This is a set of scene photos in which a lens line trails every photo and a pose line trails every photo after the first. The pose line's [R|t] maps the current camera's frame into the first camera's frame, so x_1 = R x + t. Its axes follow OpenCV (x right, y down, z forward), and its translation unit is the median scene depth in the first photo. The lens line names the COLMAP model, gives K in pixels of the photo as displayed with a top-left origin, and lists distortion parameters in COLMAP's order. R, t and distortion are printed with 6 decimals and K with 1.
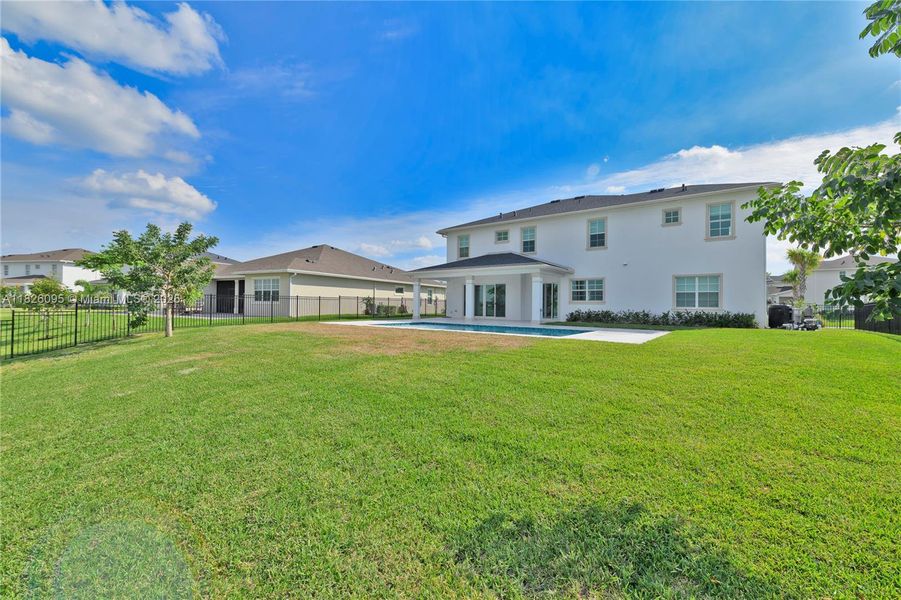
lens RADIAL K [[367.5, 0, 450.5], [0, 367.5, 300.0], [0, 0, 1]] dist [0.000366, 0.000153]
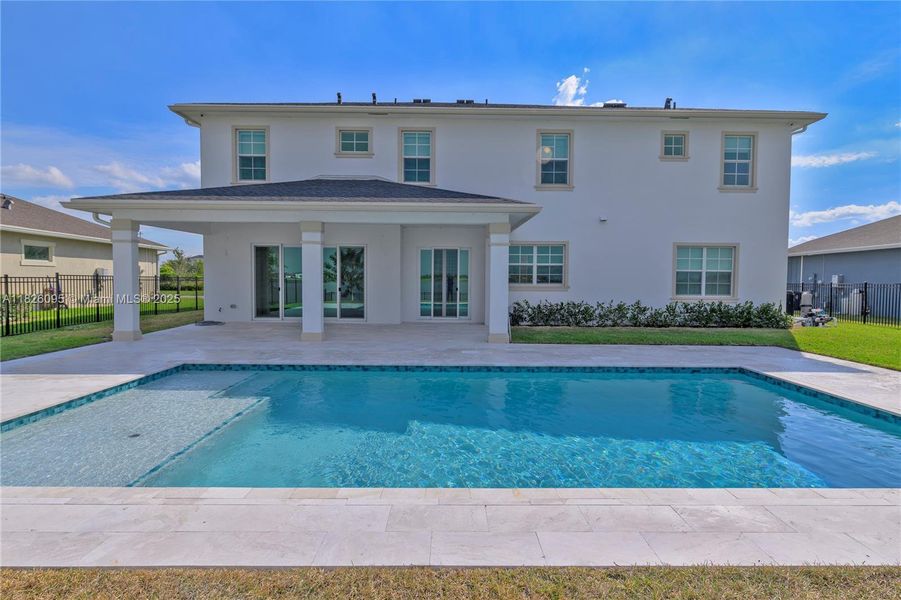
lens RADIAL K [[424.8, 0, 449.6], [0, 424.8, 290.2], [0, 0, 1]] dist [-0.000990, 0.000347]
pose [[0.793883, -0.023781, 0.607605, -0.102030], [-0.007263, 0.998793, 0.048580, -0.017946], [-0.608027, -0.042980, 0.792752, 0.570566]]
